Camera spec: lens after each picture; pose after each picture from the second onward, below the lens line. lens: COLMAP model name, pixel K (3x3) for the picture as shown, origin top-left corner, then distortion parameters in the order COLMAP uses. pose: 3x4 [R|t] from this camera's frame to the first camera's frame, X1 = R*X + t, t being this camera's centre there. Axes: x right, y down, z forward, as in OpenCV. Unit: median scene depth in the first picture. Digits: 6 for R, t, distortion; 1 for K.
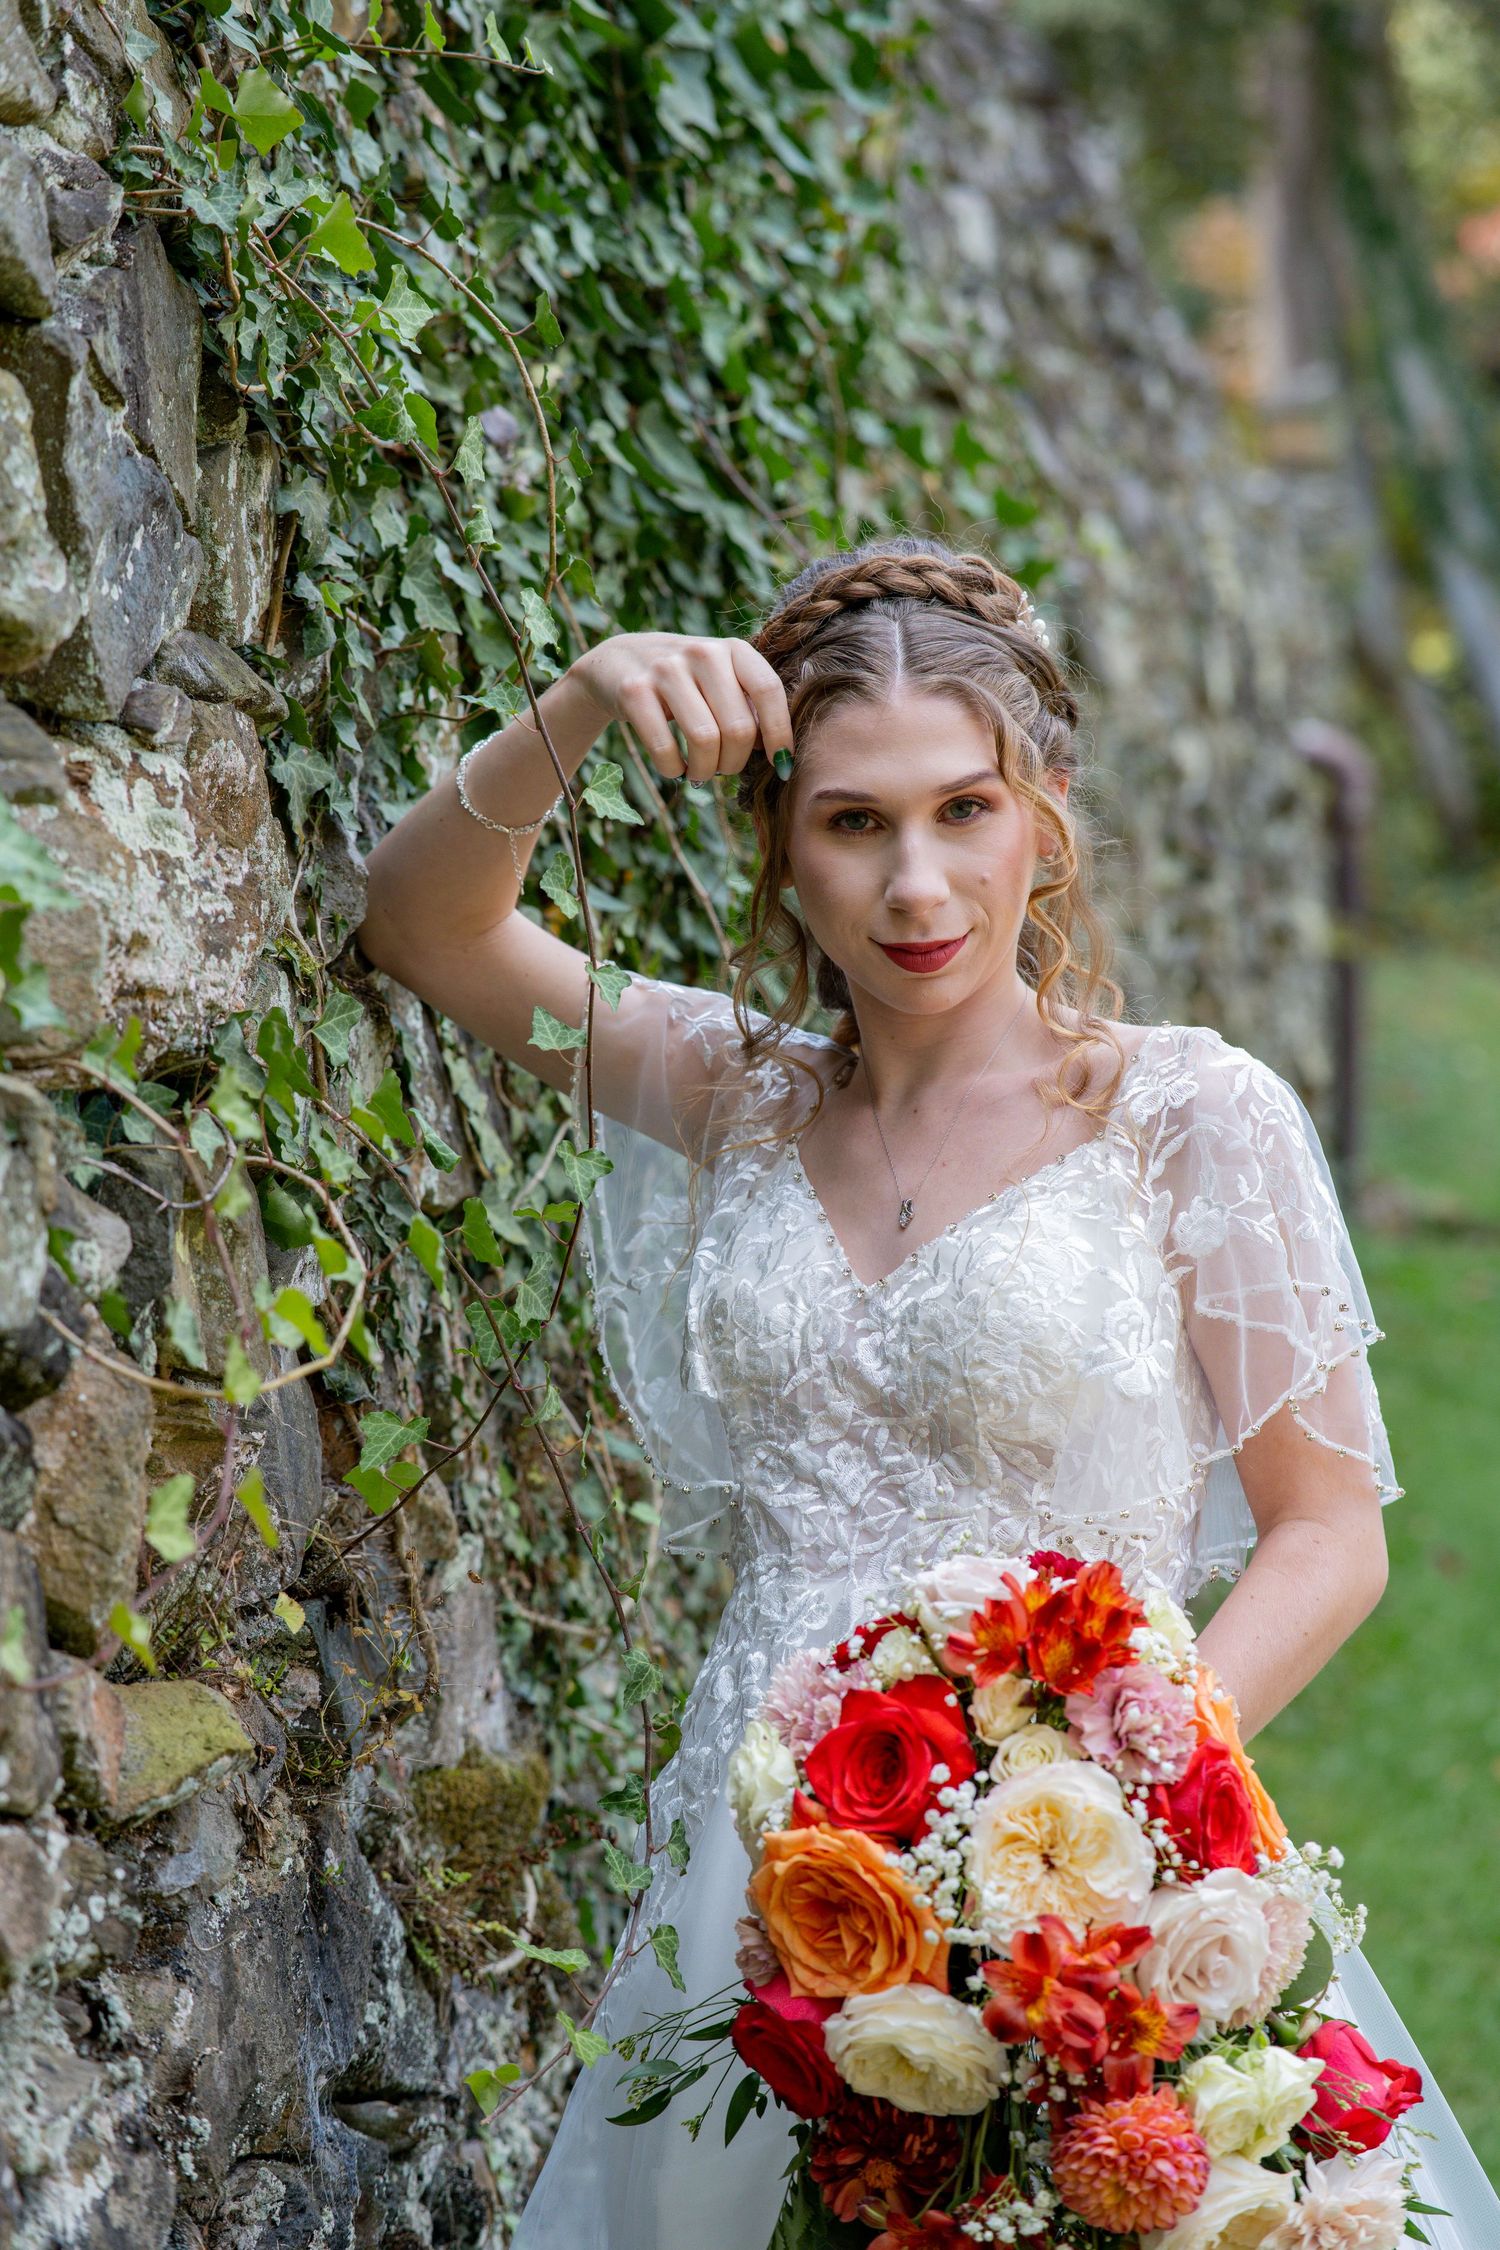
lens RADIAL K [[5464.1, 0, 750.0], [0, 5464.1, 1125.0], [0, 0, 1]] dist [0.315972, 0.266376]
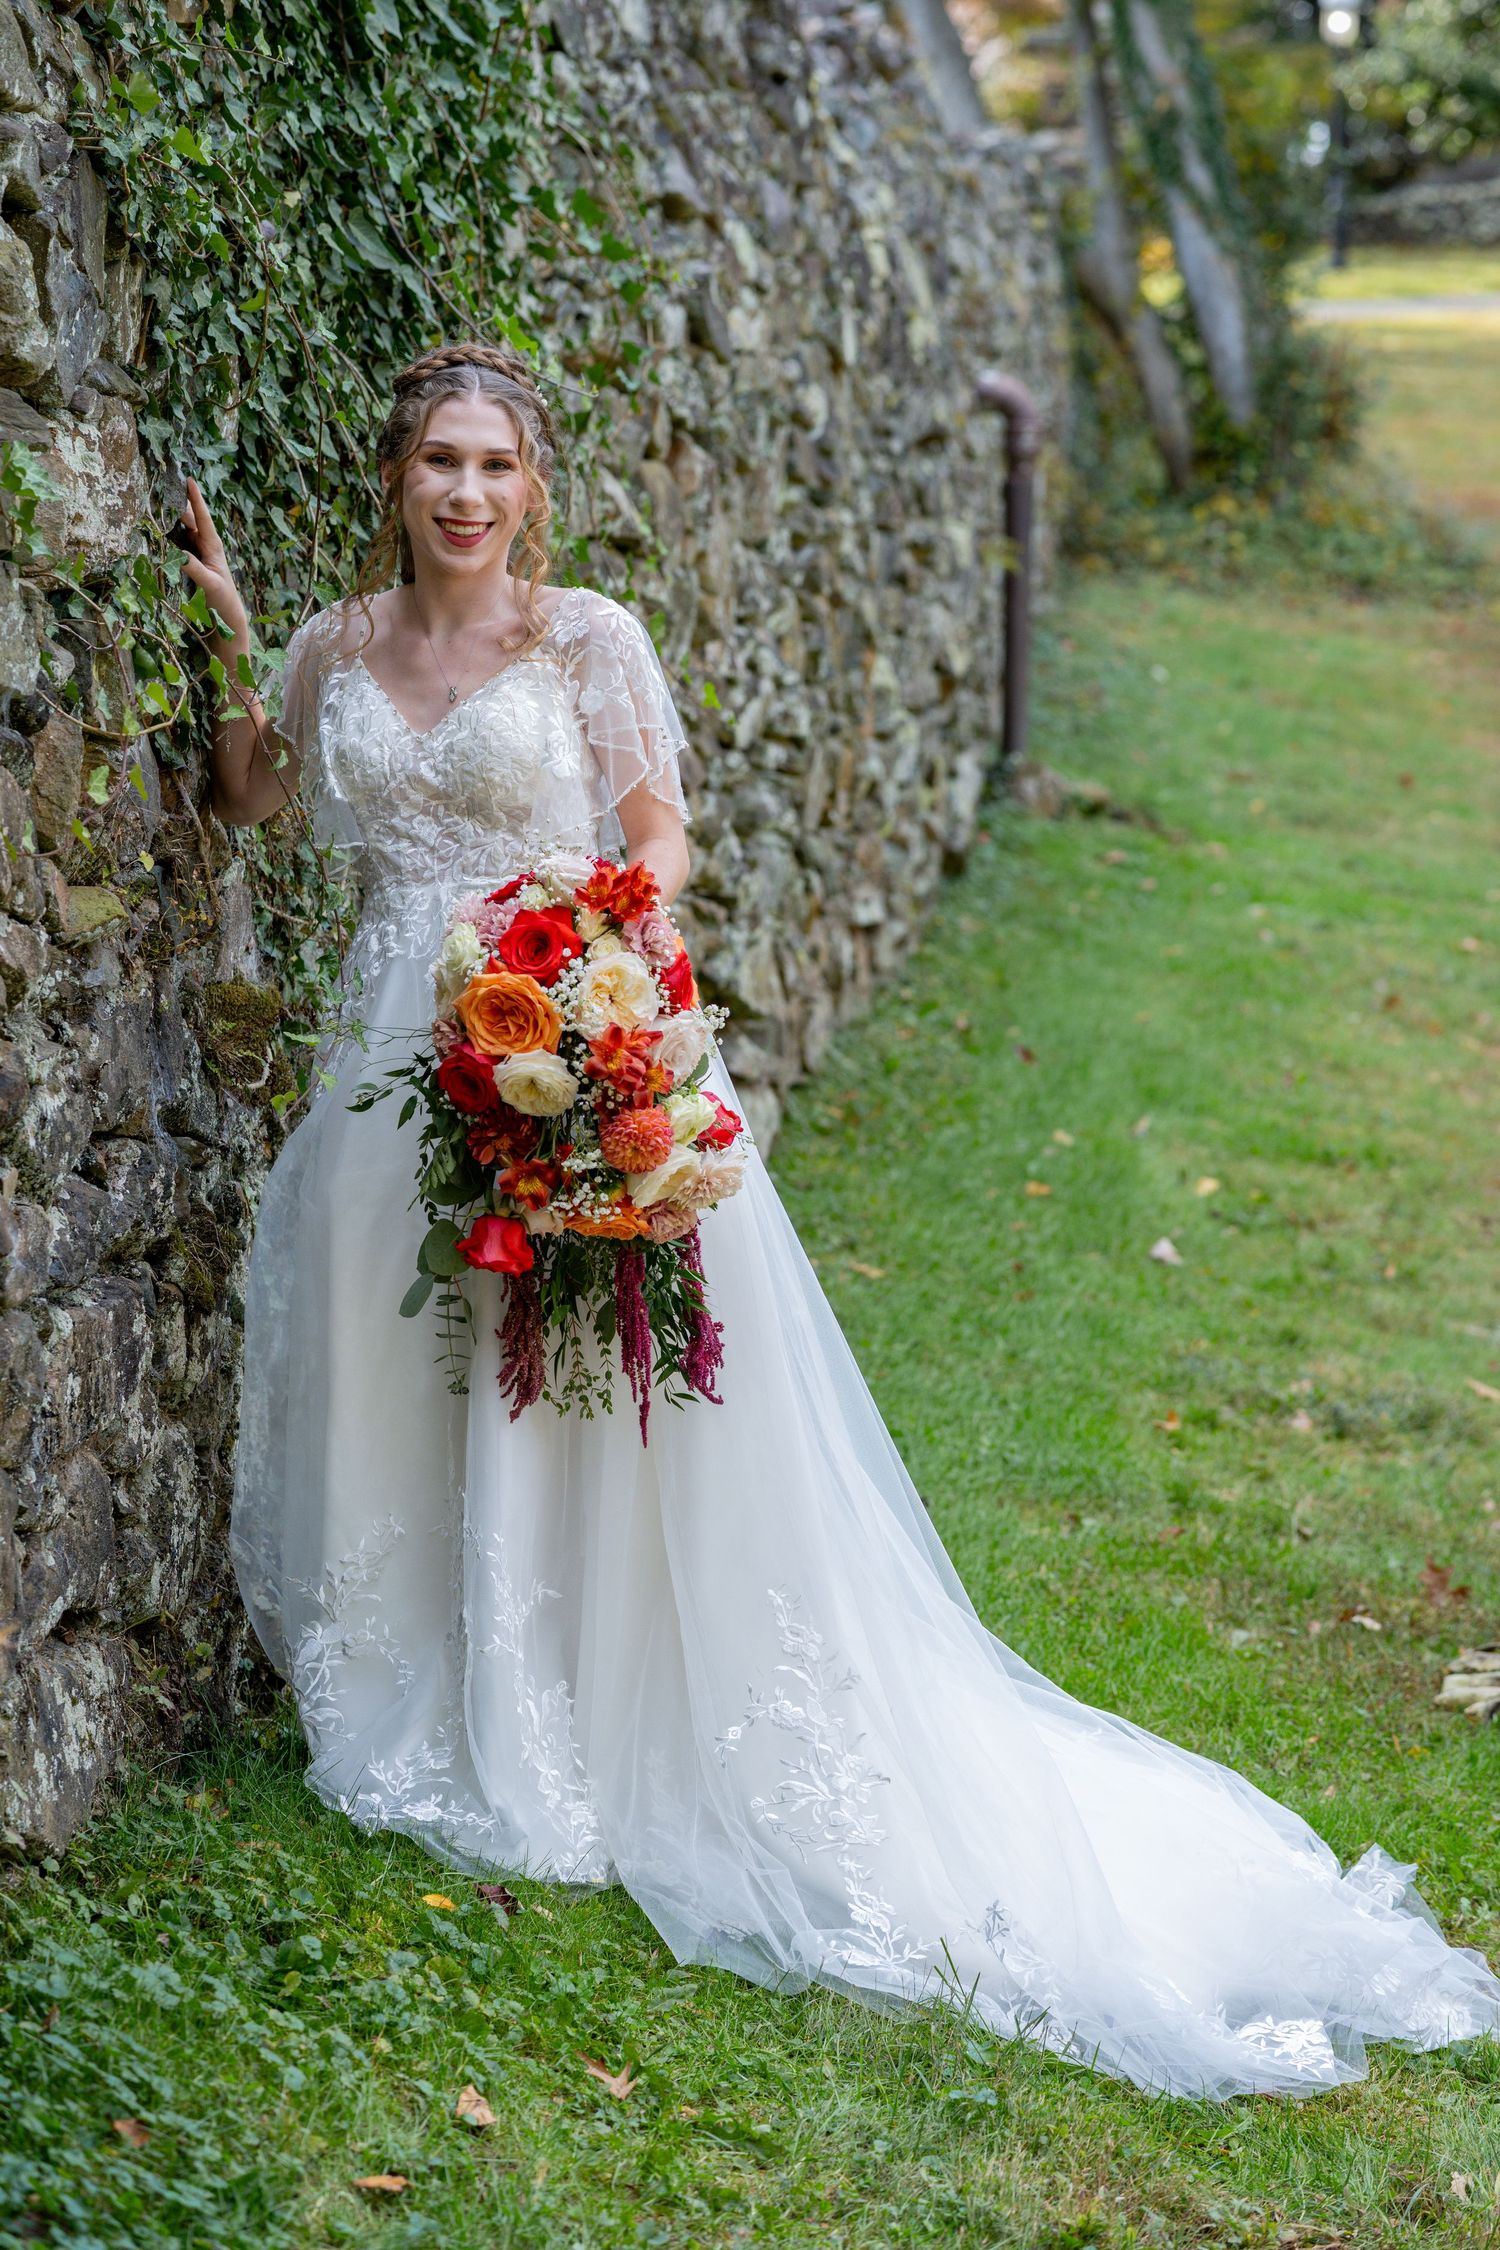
lens RADIAL K [[5391.8, 0, 750.0], [0, 5391.8, 1125.0], [0, 0, 1]] dist [0.188897, 0.424553]
pose [[0.998888, 0.021156, 0.042122, 0.051549], [-0.024113, 0.997187, 0.070969, 0.037881], [-0.040502, -0.071906, 0.996589, -0.920451]]
